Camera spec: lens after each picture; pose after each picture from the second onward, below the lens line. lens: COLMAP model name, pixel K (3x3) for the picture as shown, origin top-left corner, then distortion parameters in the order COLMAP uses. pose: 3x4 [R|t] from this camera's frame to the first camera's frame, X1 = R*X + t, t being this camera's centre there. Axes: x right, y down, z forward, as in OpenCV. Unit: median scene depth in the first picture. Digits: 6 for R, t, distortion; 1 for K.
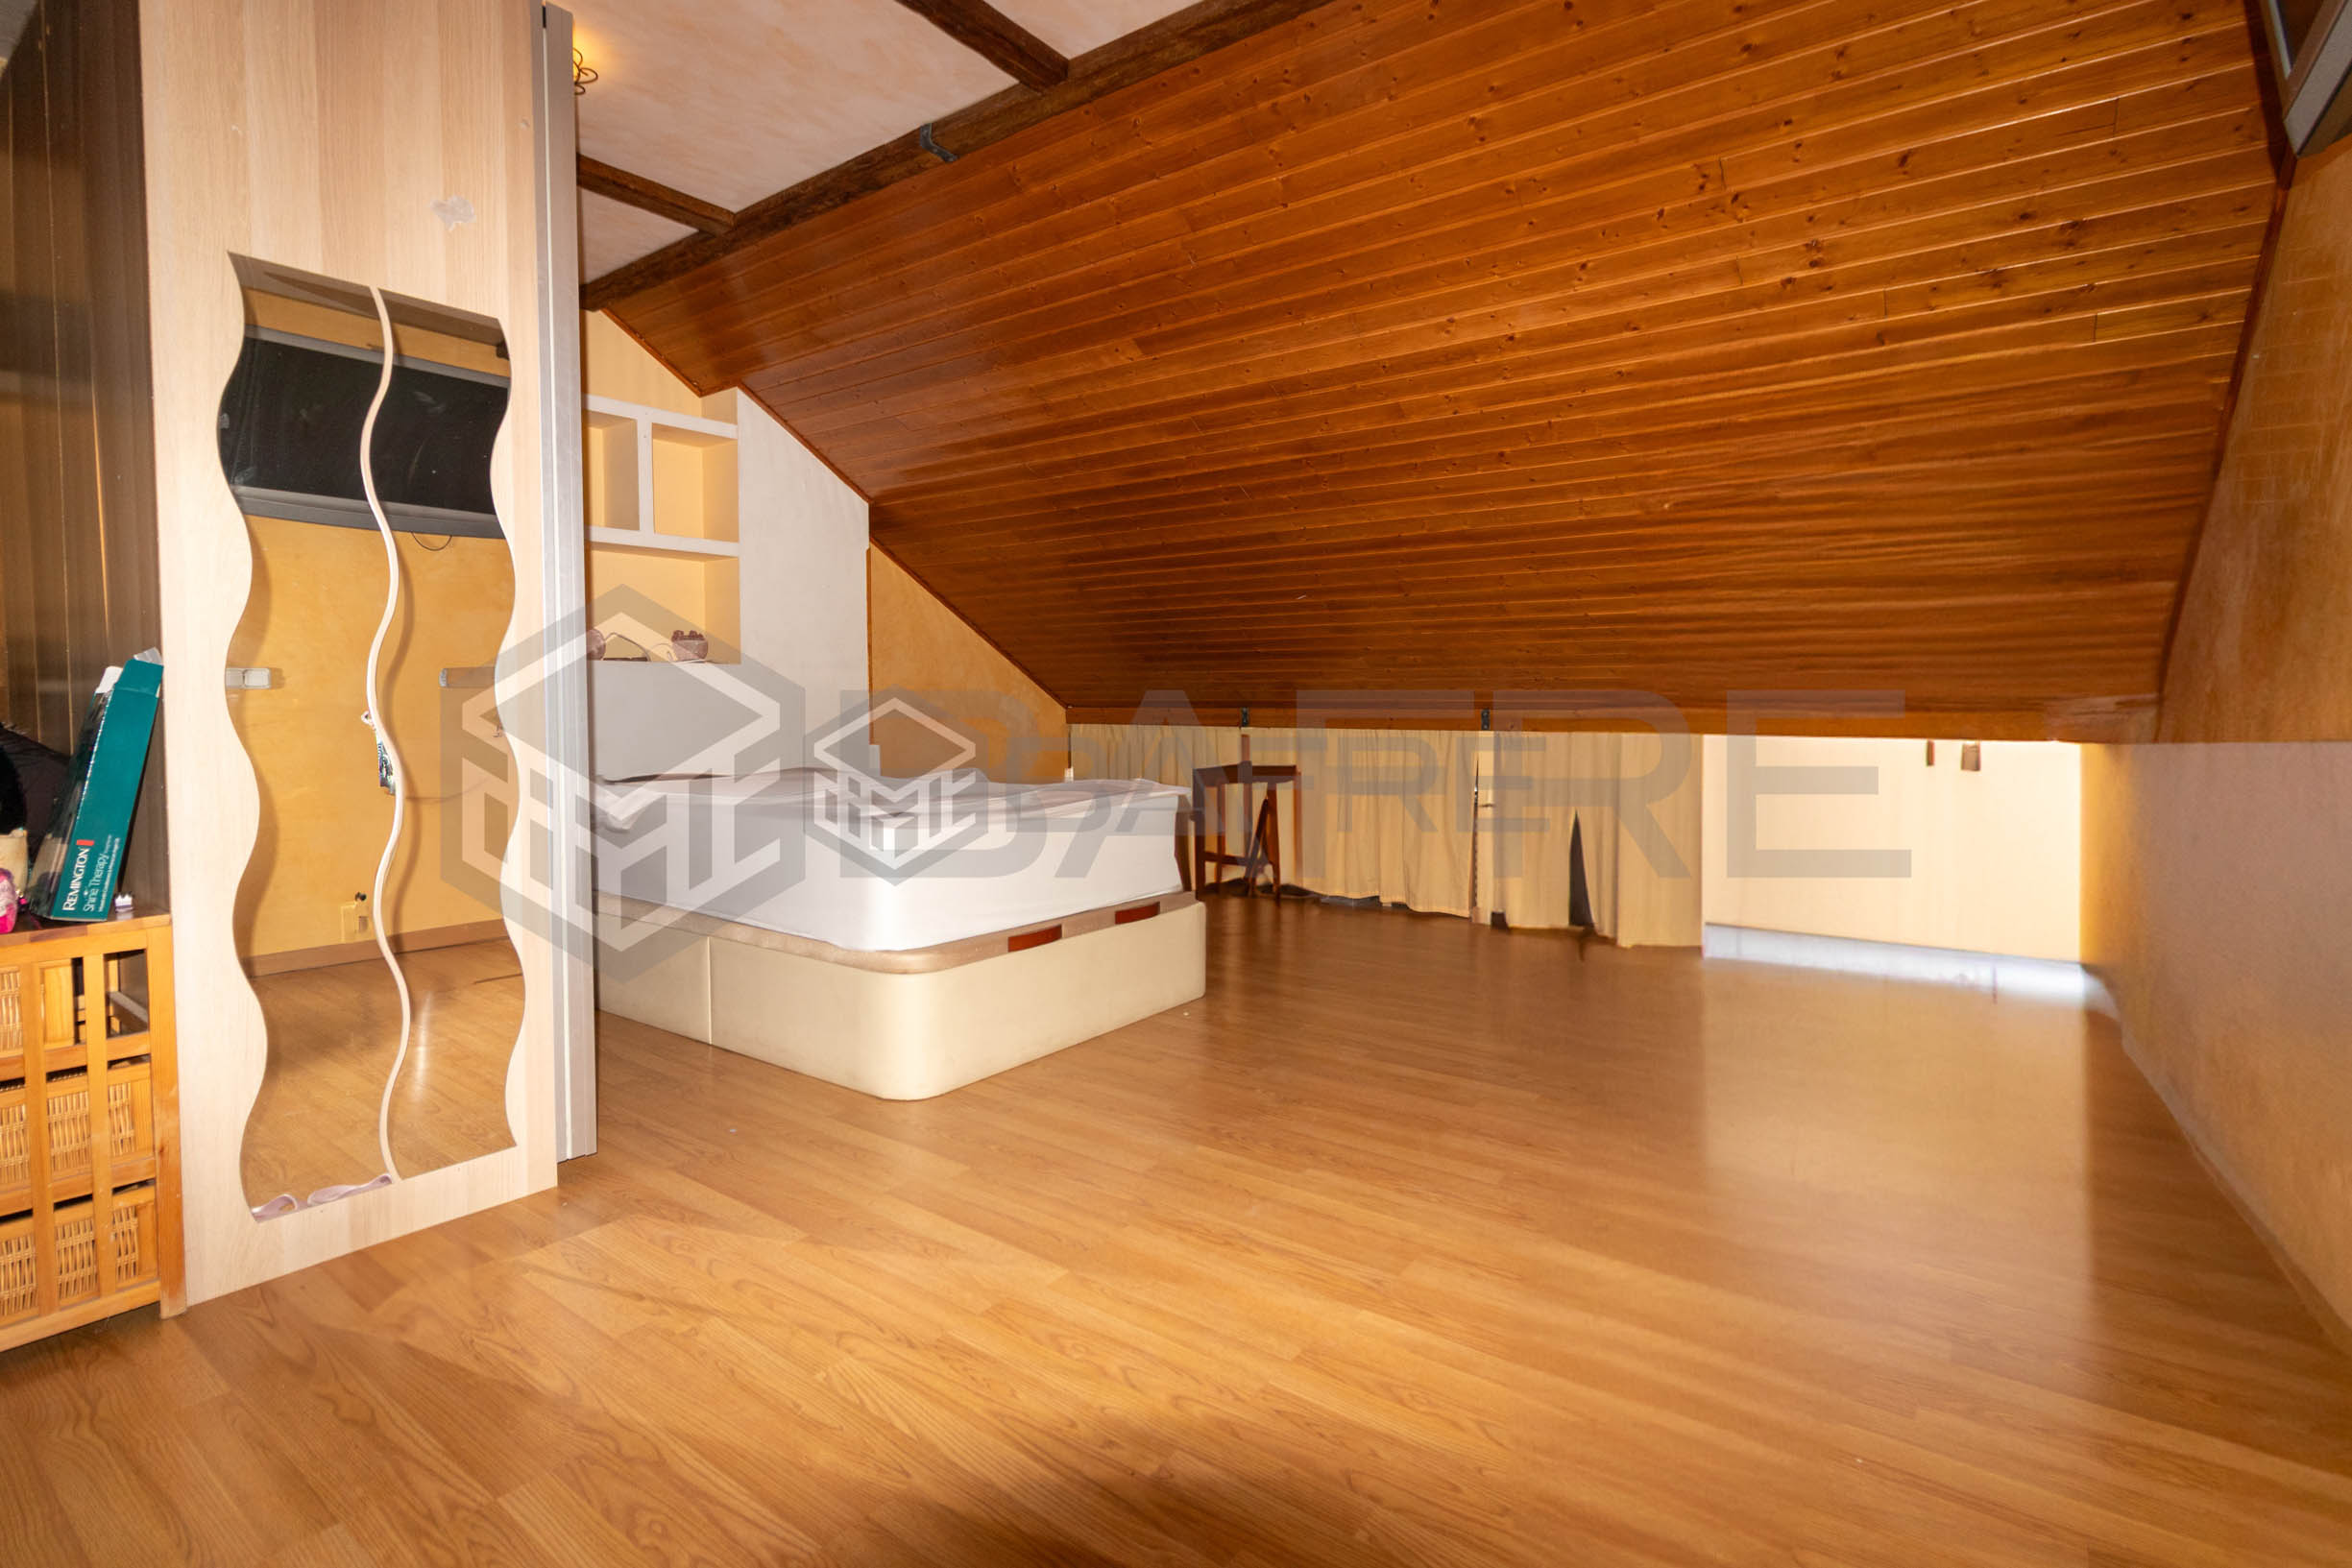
lens RADIAL K [[1093.6, 0, 1150.1], [0, 1093.6, 750.1], [0, 0, 1]] dist [0.002250, 0.000331]
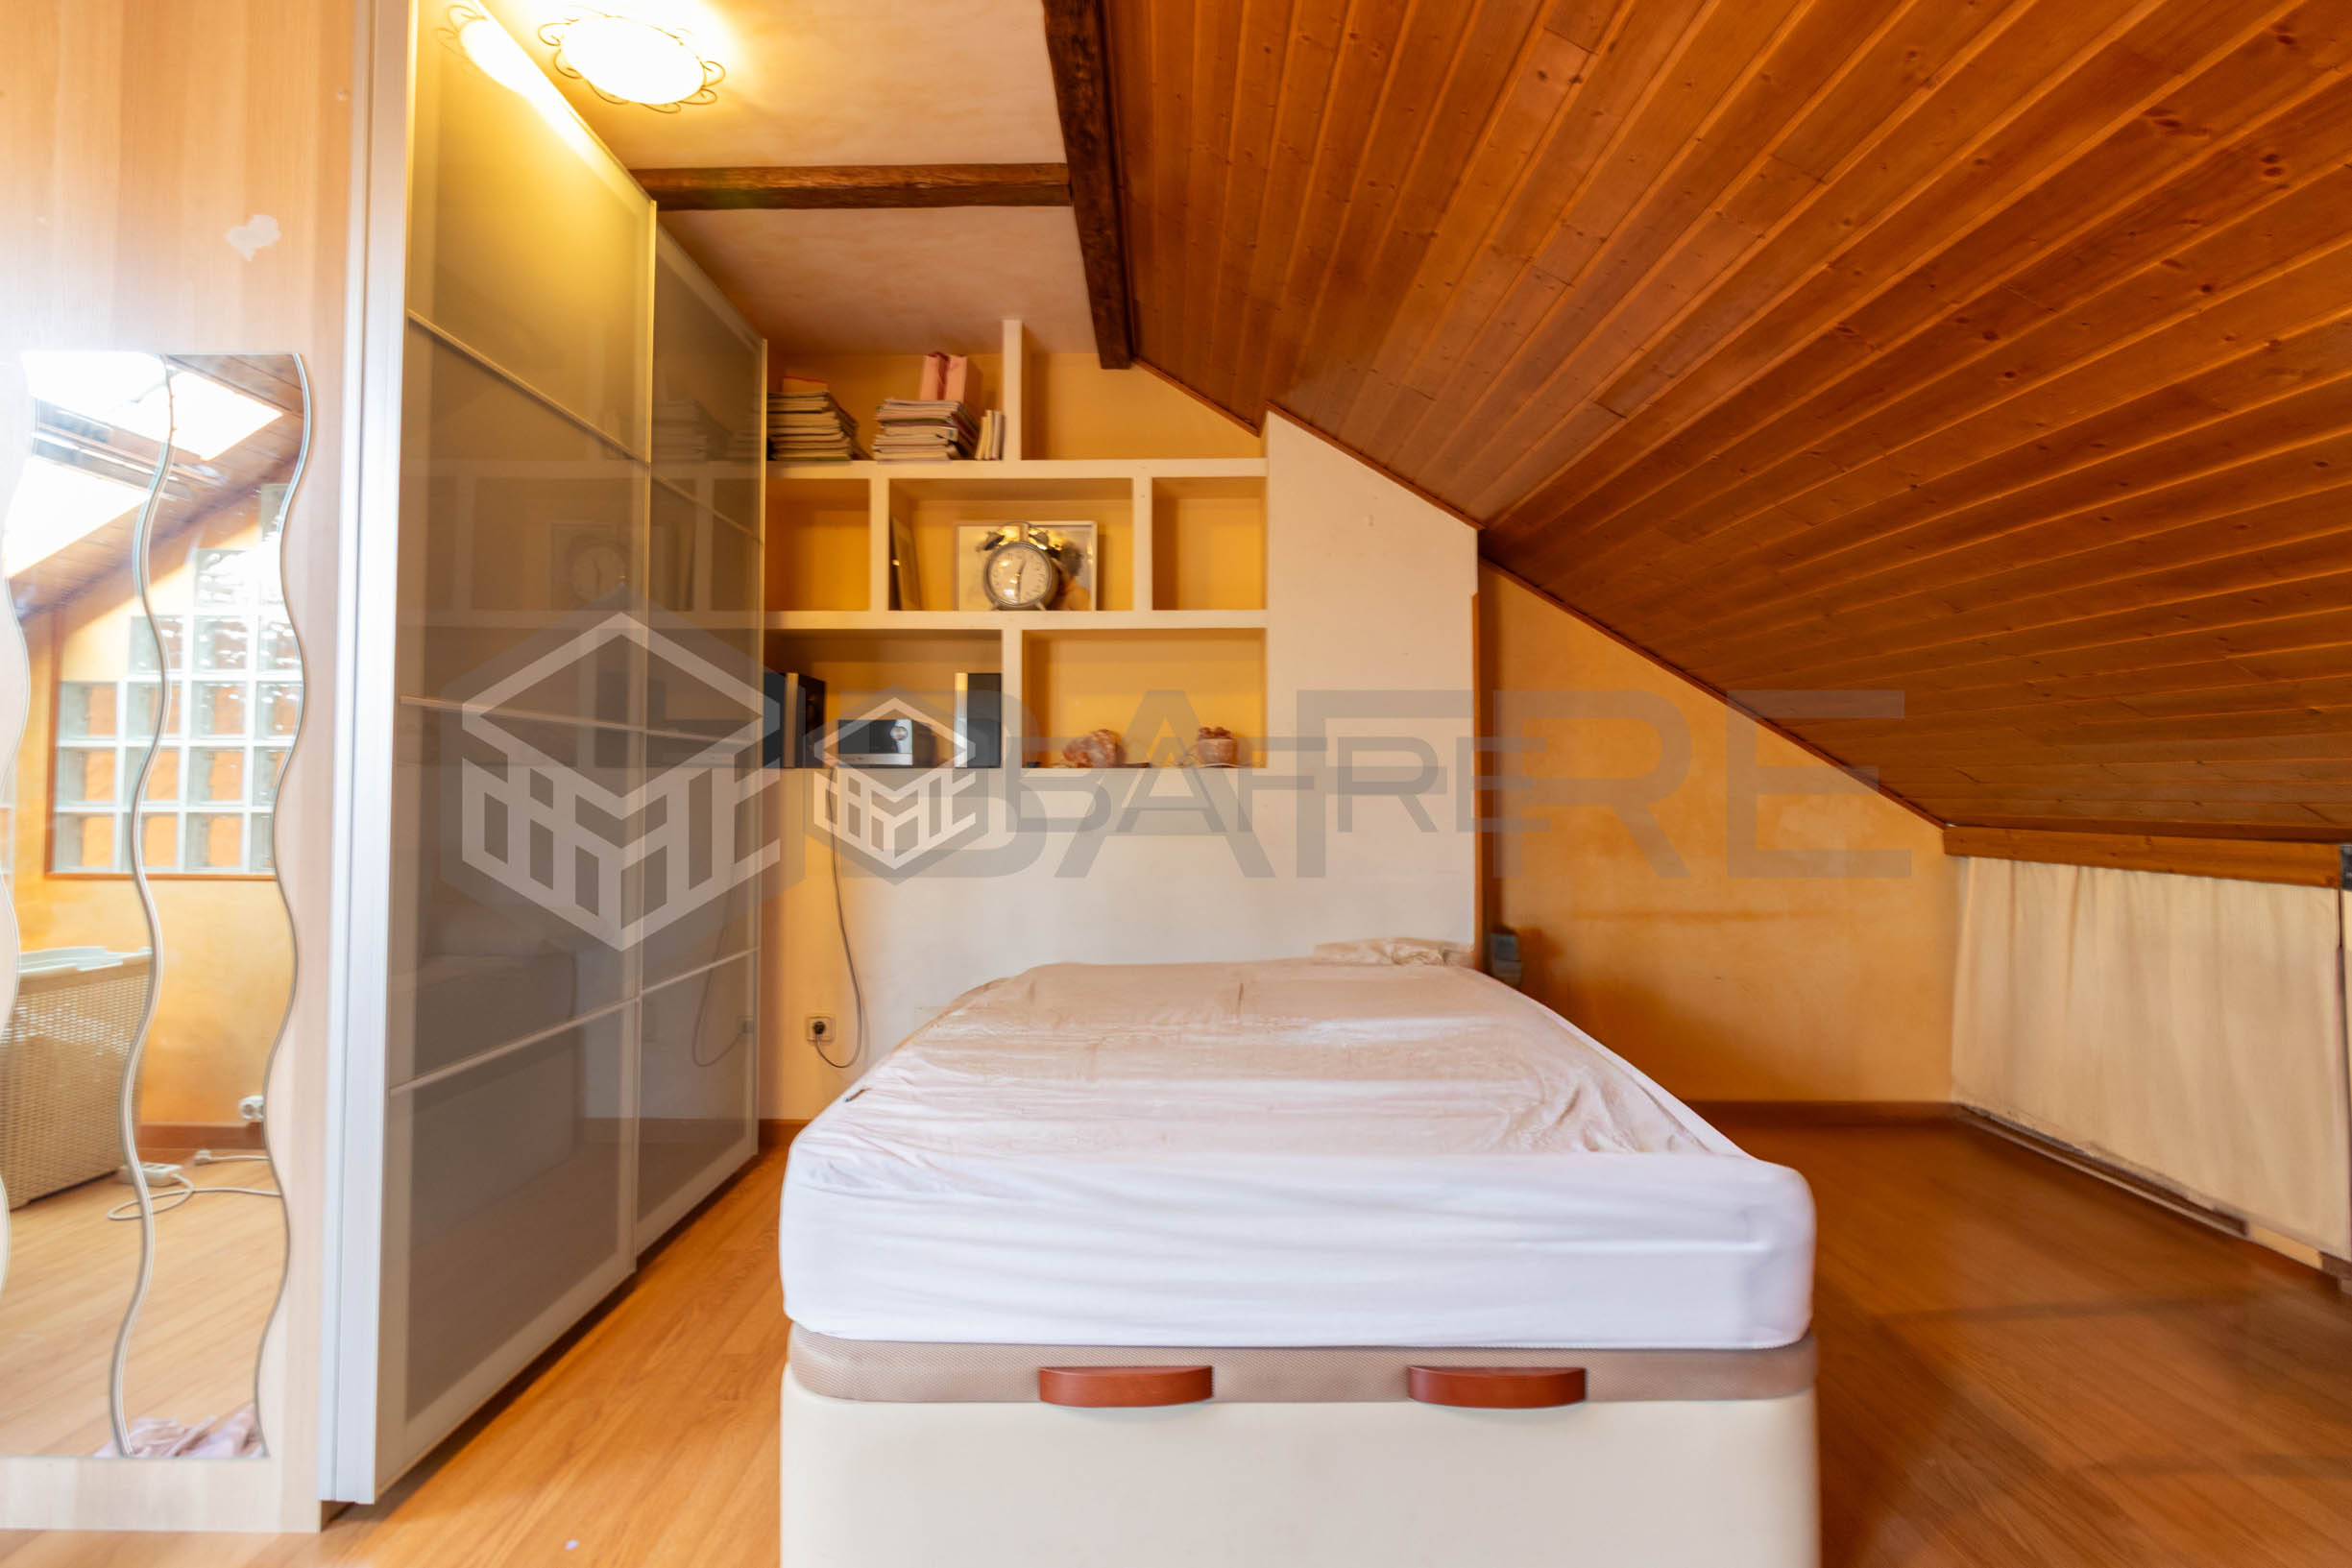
lens RADIAL K [[1093.6, 0, 1150.1], [0, 1093.6, 750.1], [0, 0, 1]] dist [0.002250, 0.000331]
pose [[0.603883, -0.031473, -0.796452, 0.177344], [-0.035335, 0.997181, -0.066197, -0.038215], [0.796290, 0.068117, 0.601068, 0.483715]]
